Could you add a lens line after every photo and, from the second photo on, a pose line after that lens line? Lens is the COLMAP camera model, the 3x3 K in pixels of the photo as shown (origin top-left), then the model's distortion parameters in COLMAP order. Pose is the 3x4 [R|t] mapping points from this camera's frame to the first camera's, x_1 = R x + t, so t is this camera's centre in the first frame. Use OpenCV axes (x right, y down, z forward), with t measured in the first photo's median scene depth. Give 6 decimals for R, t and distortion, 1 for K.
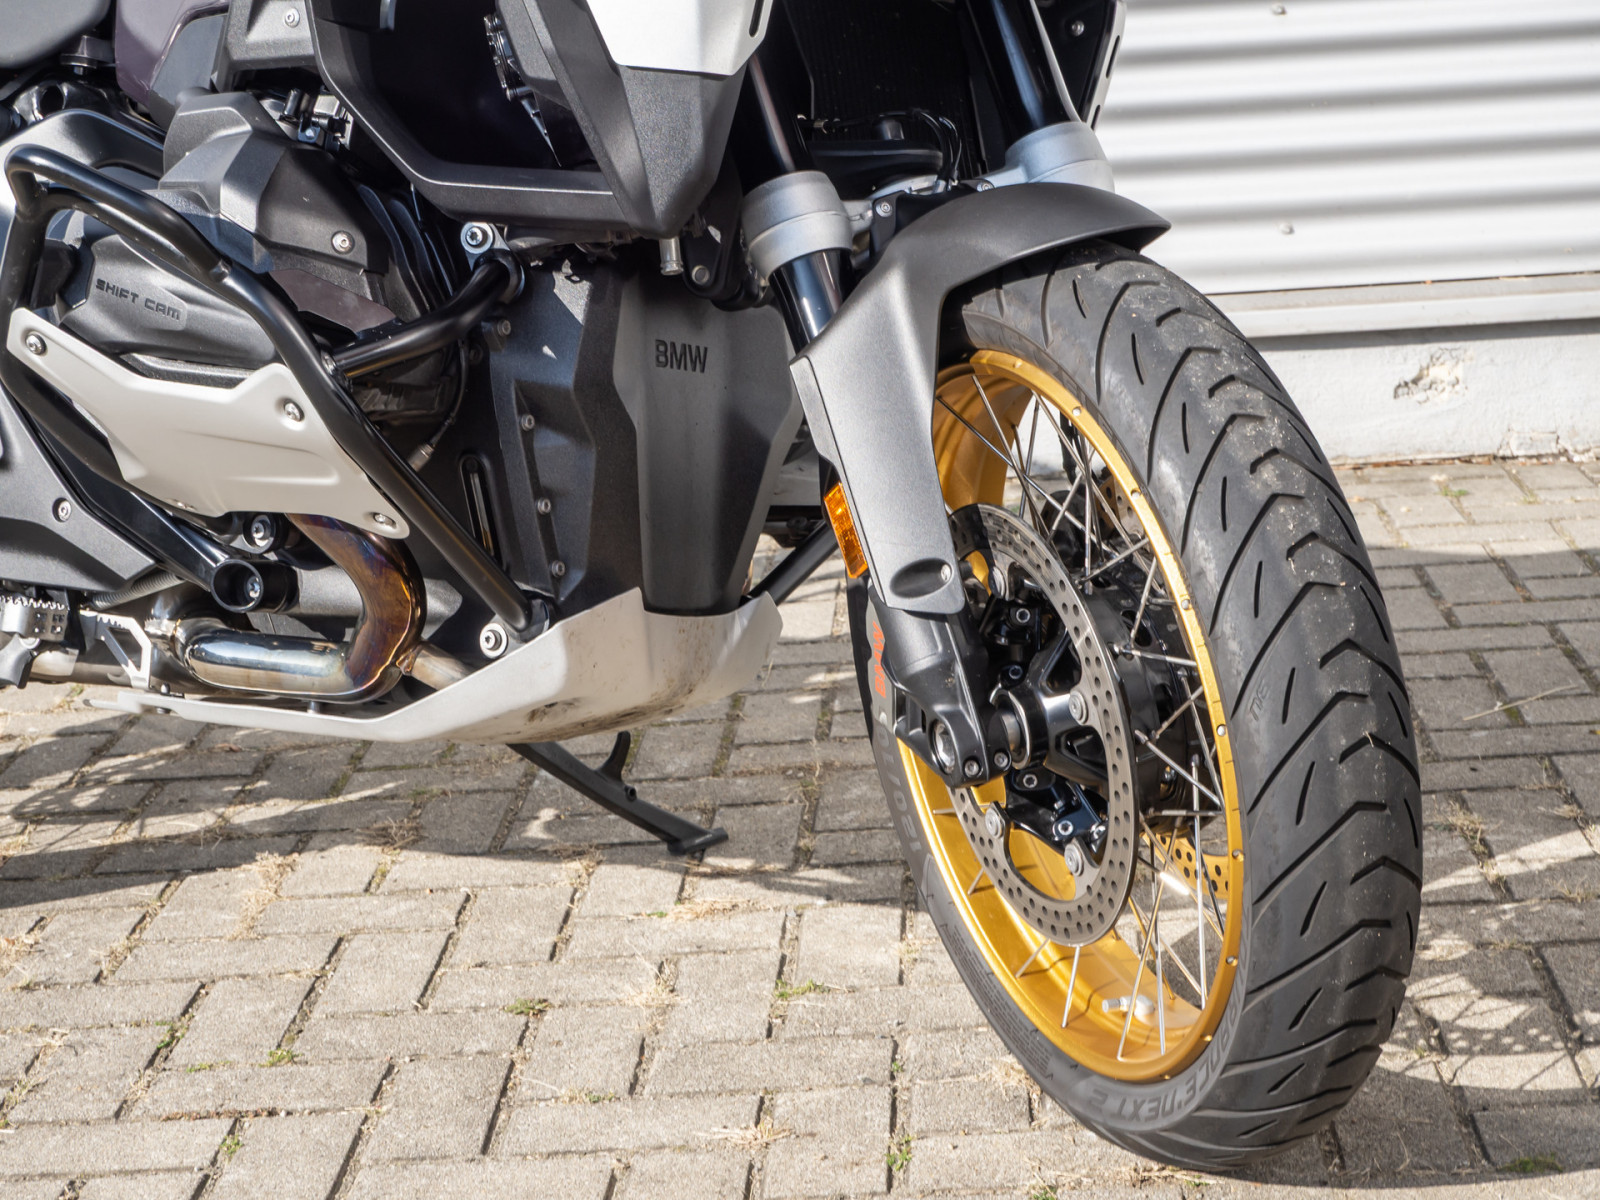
lens RADIAL K [[3055.3, 0, 798.5], [0, 3055.3, 635.0], [0, 0, 1]] dist [0.002076, 0.095251]
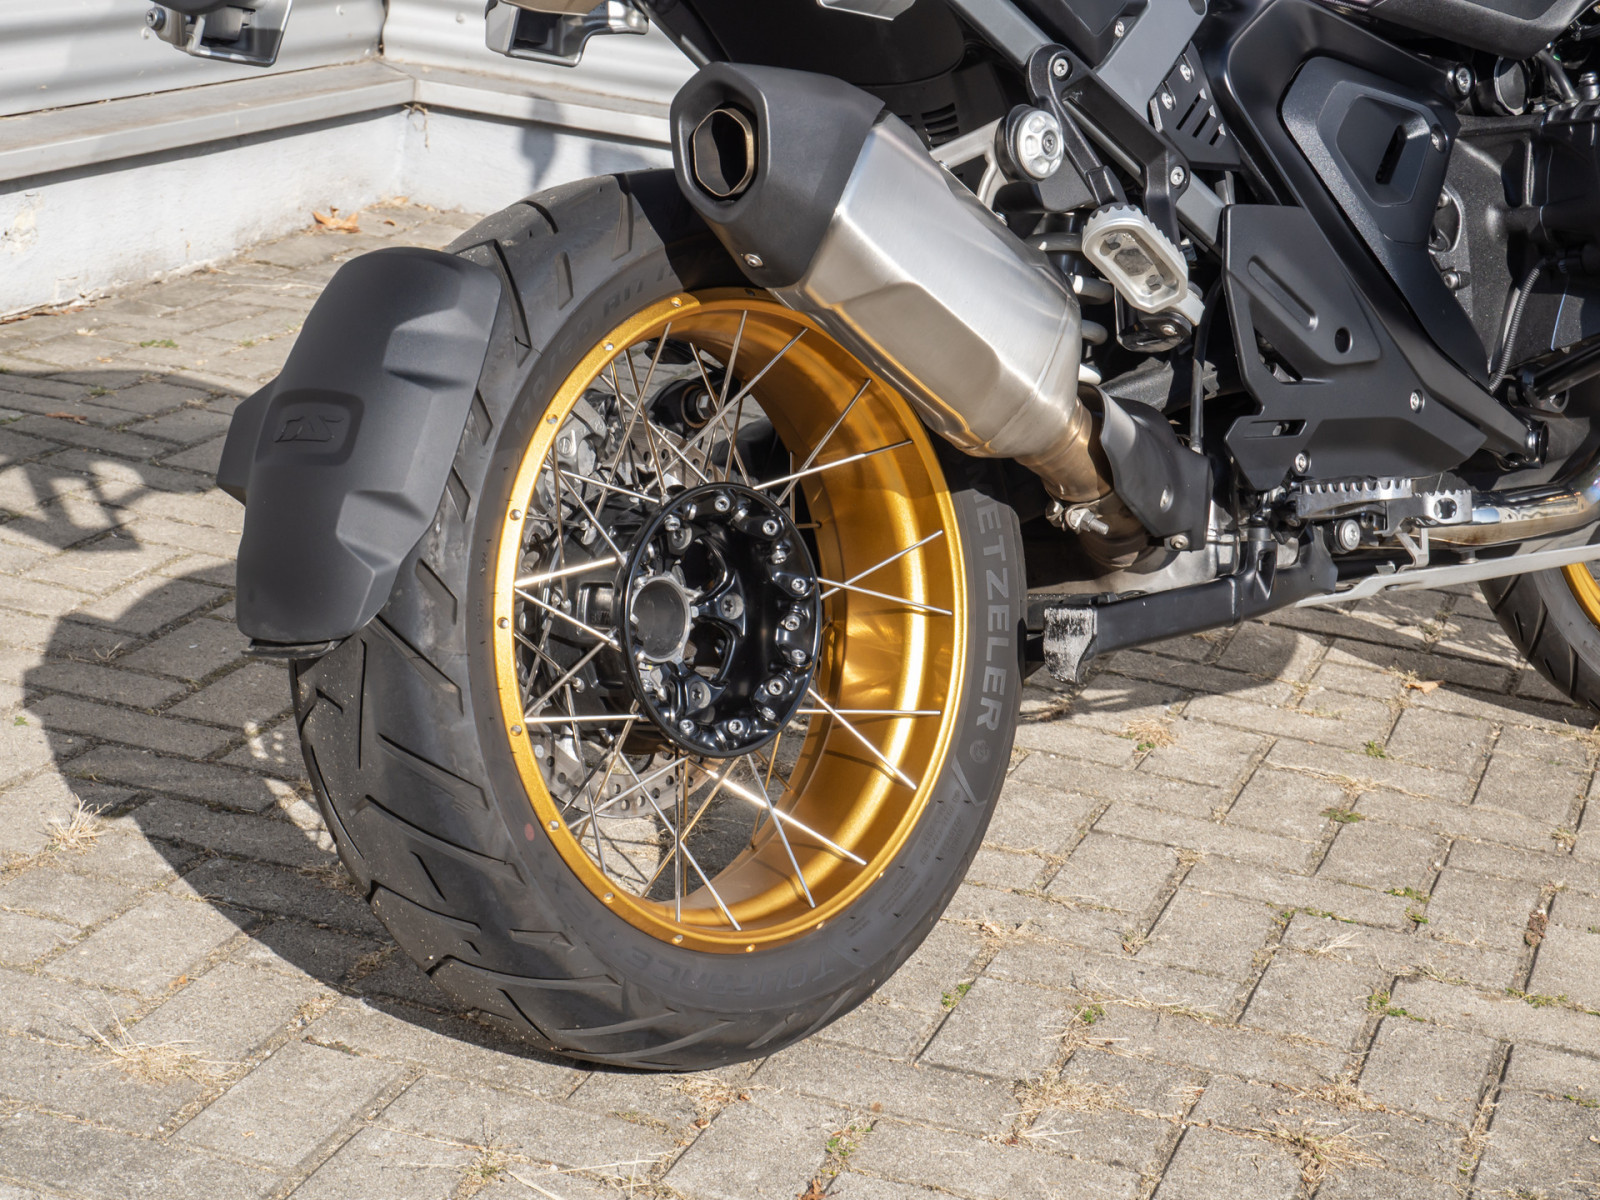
lens RADIAL K [[3572.0, 0, 800.0], [0, 3572.0, 600.0], [0, 0, 1]] dist [0.030035, -0.054986]
pose [[0.226960, -0.151651, 0.962024, -1.540622], [0.113831, 0.985162, 0.128444, -0.162299], [-0.967229, 0.080356, 0.240855, 0.986697]]
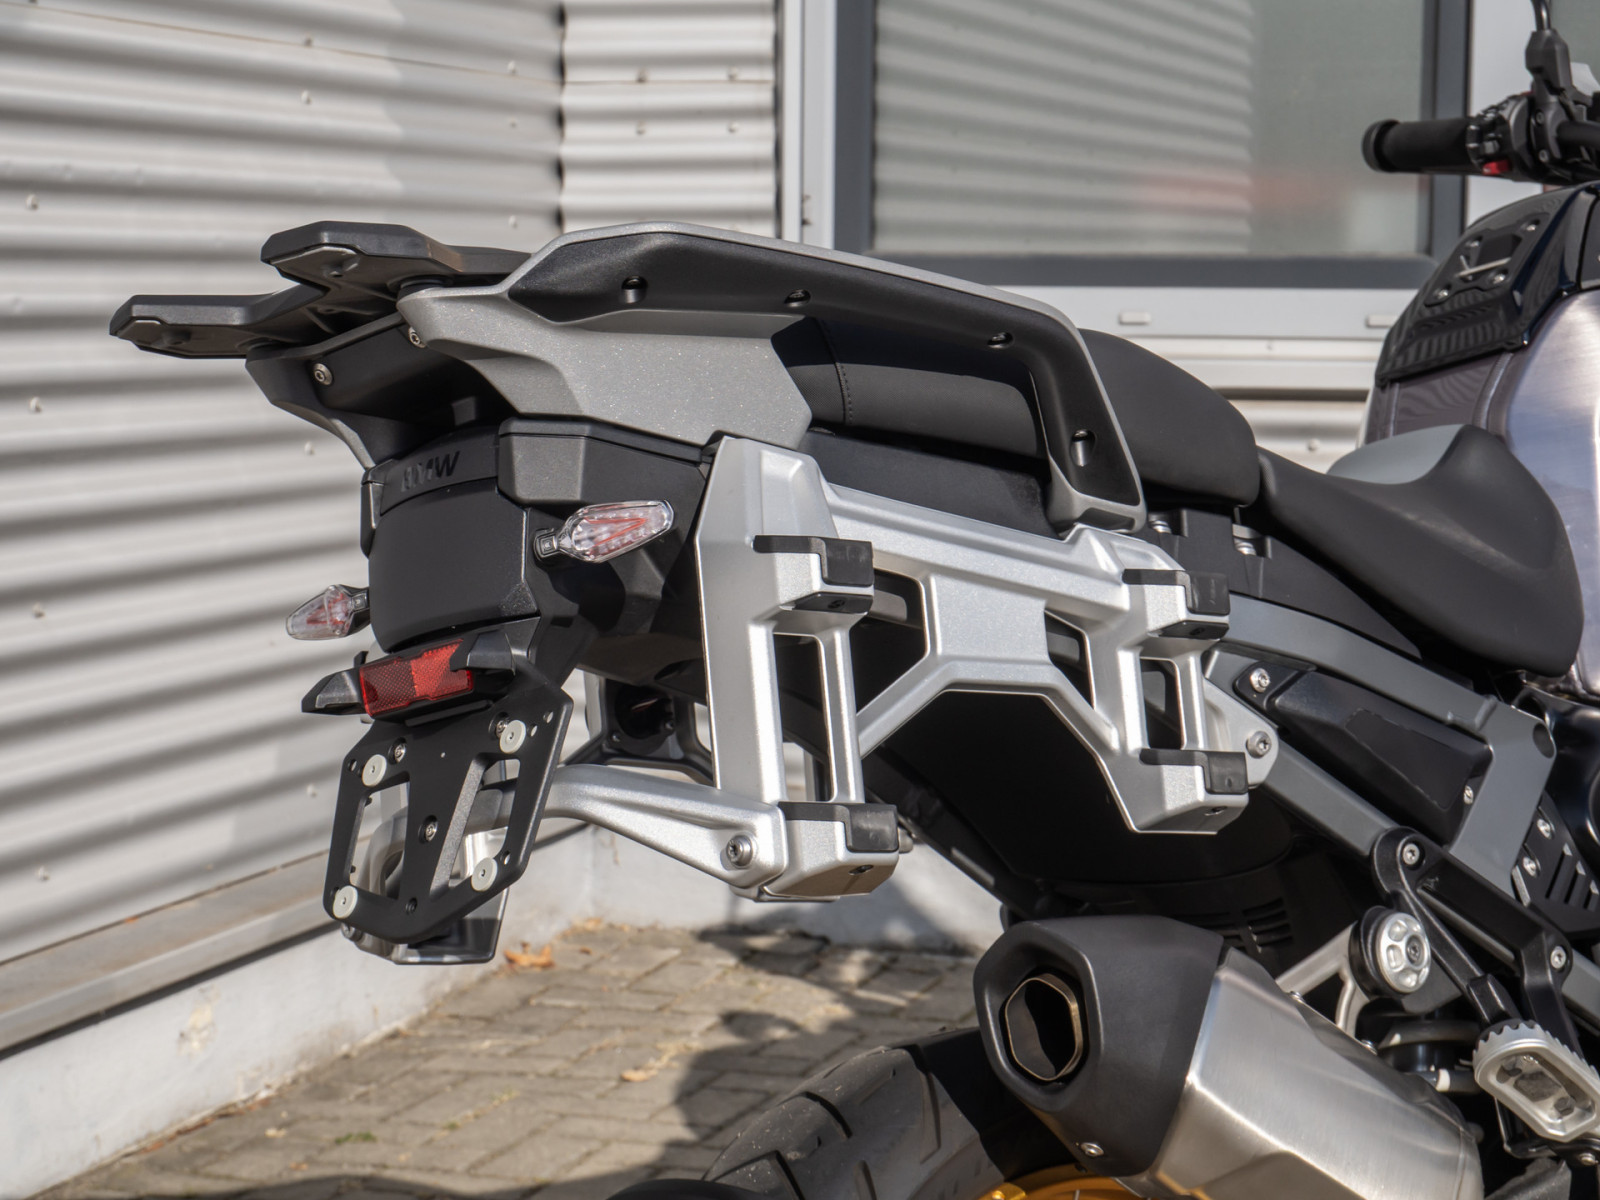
lens RADIAL K [[3585.7, 0, 800.0], [0, 3585.7, 600.0], [0, 0, 1]] dist [0.035285, 0.414489]
pose [[0.260856, -0.024263, 0.965073, -1.376217], [0.220590, 0.974734, -0.035119, -0.242871], [-0.939837, 0.222047, 0.259617, 1.055293]]
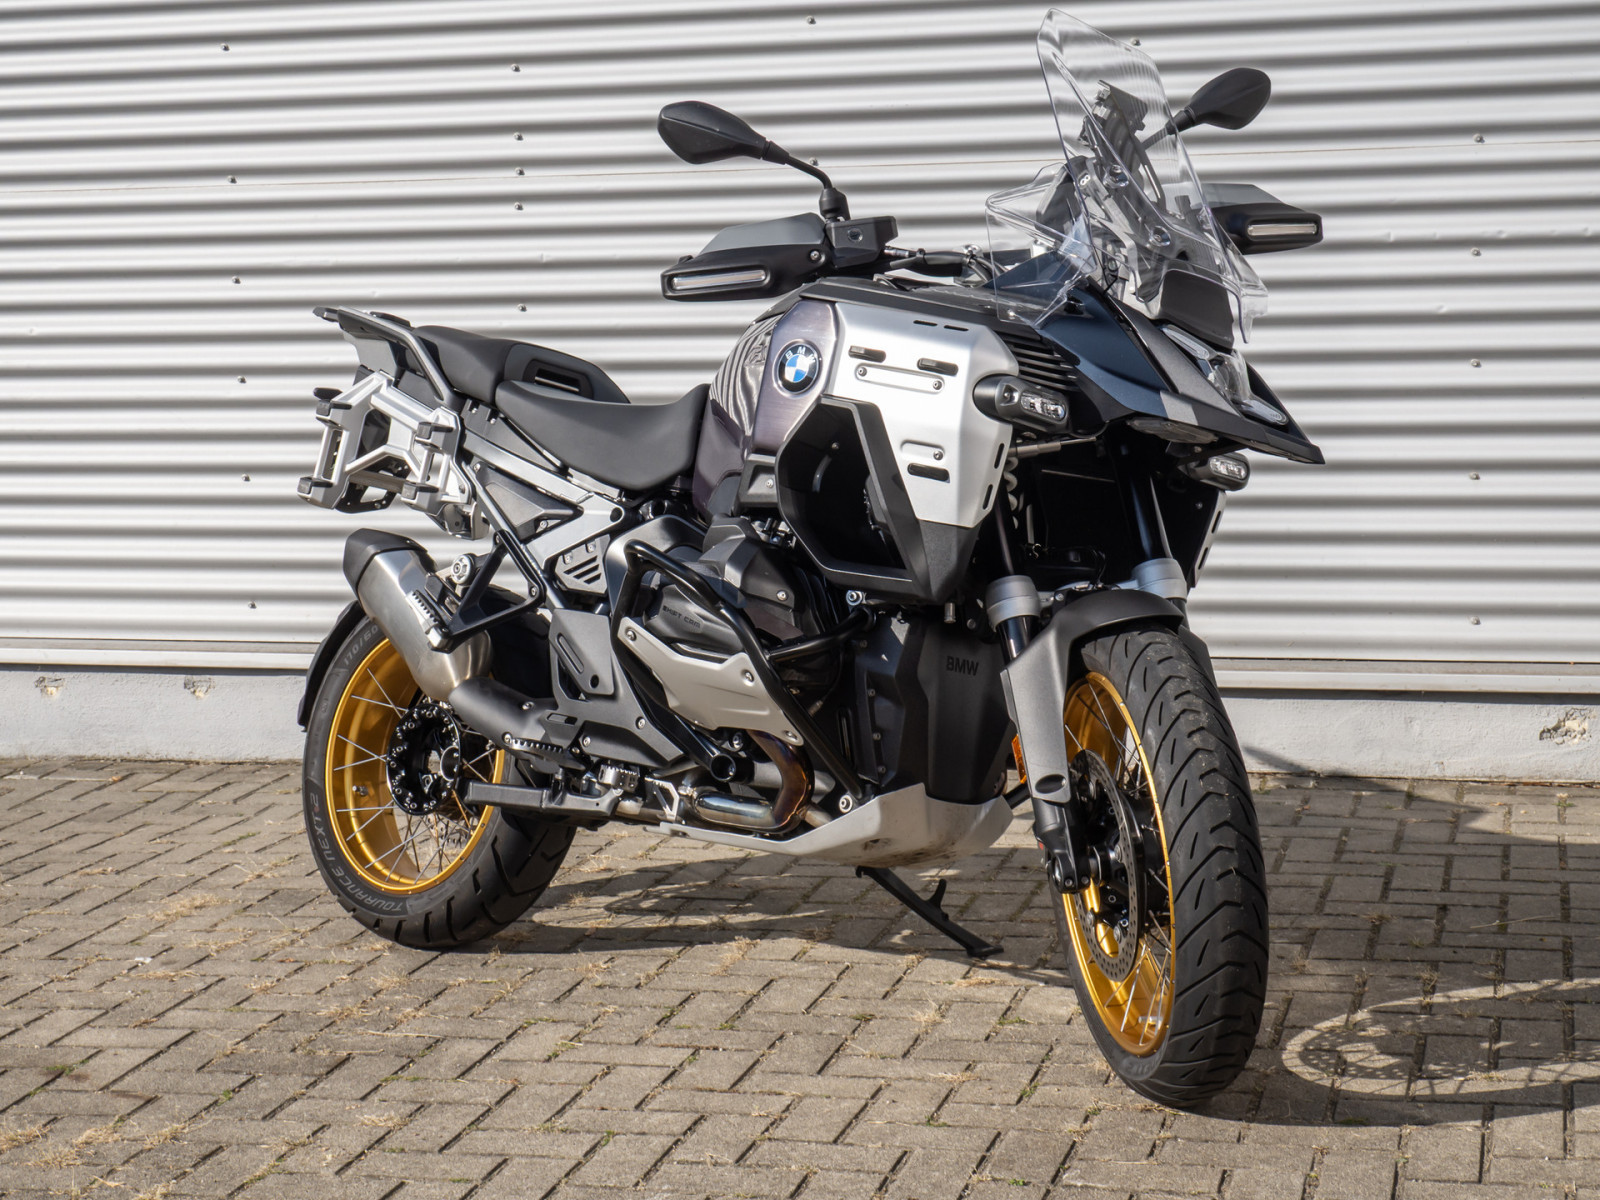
lens RADIAL K [[2707.9, 0, 800.0], [0, 2707.9, 600.0], [0, 0, 1]] dist [0.007377, 0.009946]
pose [[0.976843, 0.067159, -0.203146, 0.208429], [-0.091309, 0.989511, -0.111940, 0.067648], [0.193498, 0.127897, 0.972729, -0.679558]]
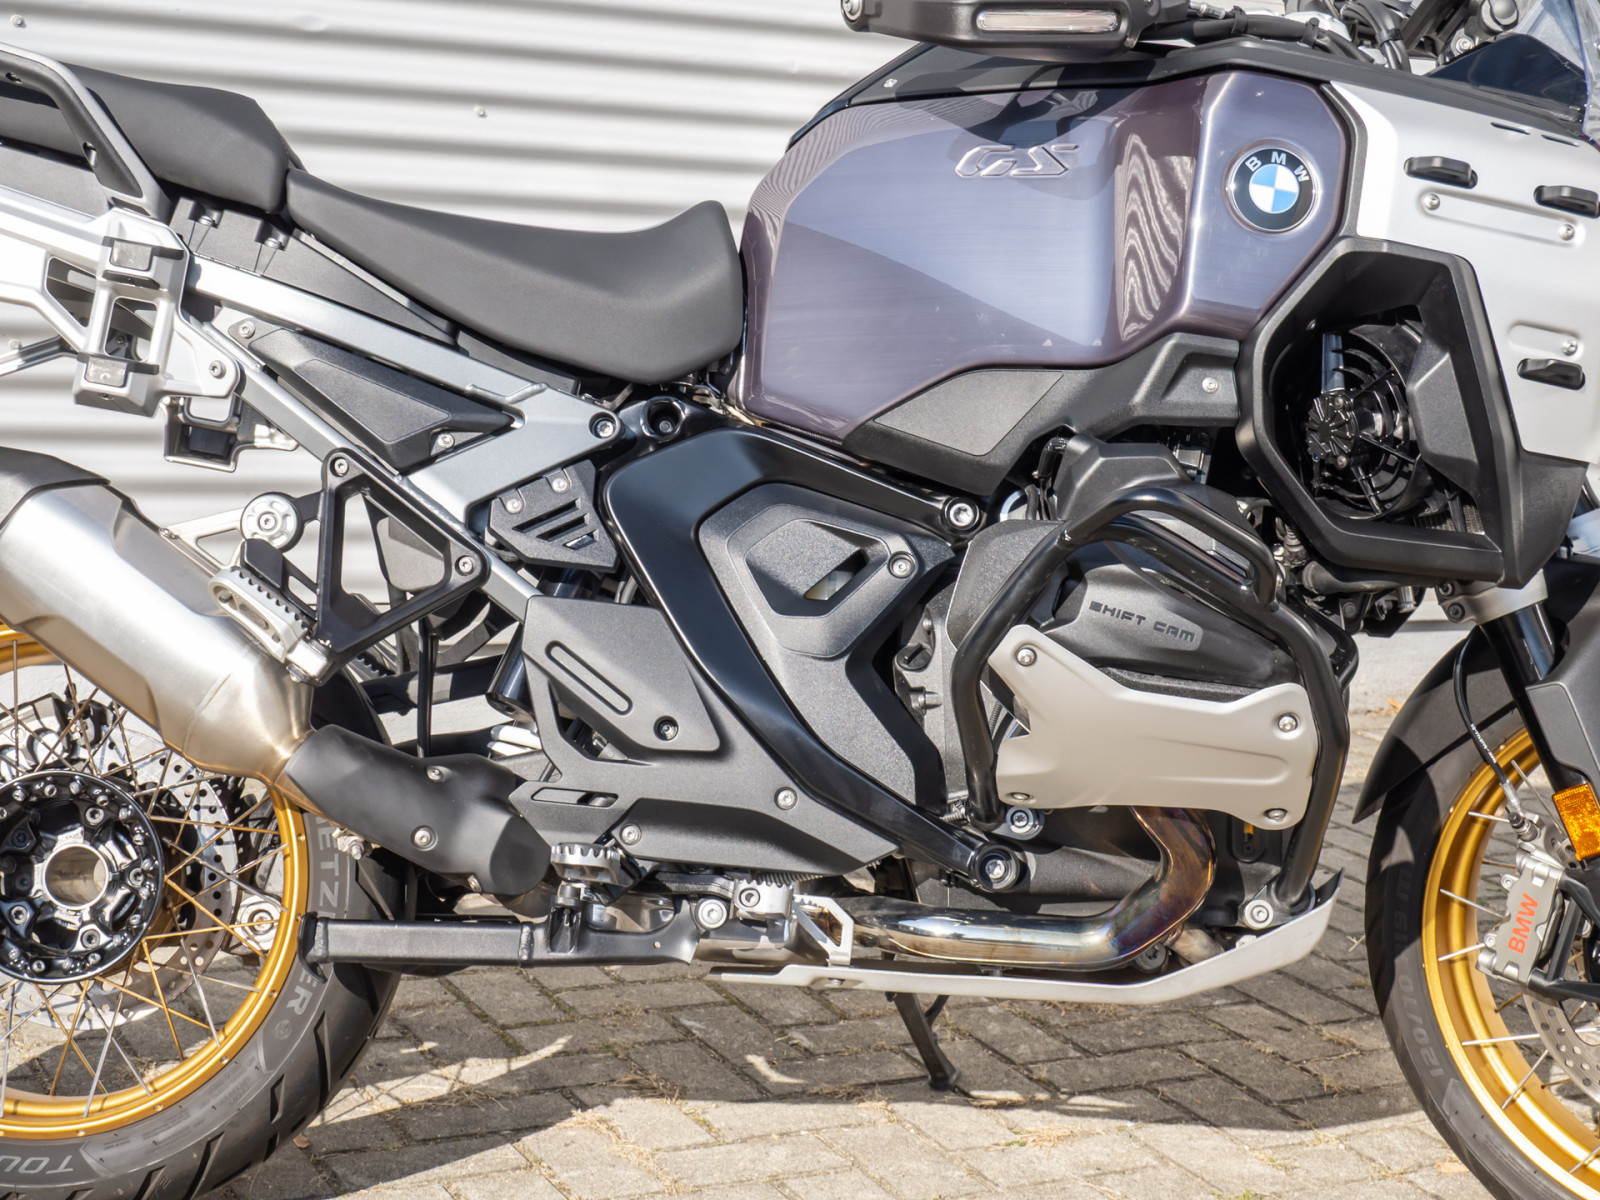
lens RADIAL K [[2636.4, 0, 800.7], [0, 2636.4, 615.0], [0, 0, 1]] dist [0.022016, 0.042792]
pose [[0.860856, 0.036204, 0.507559, -0.764319], [0.009484, 0.996151, -0.087141, -0.025985], [-0.508760, 0.079830, 0.857199, 0.207825]]
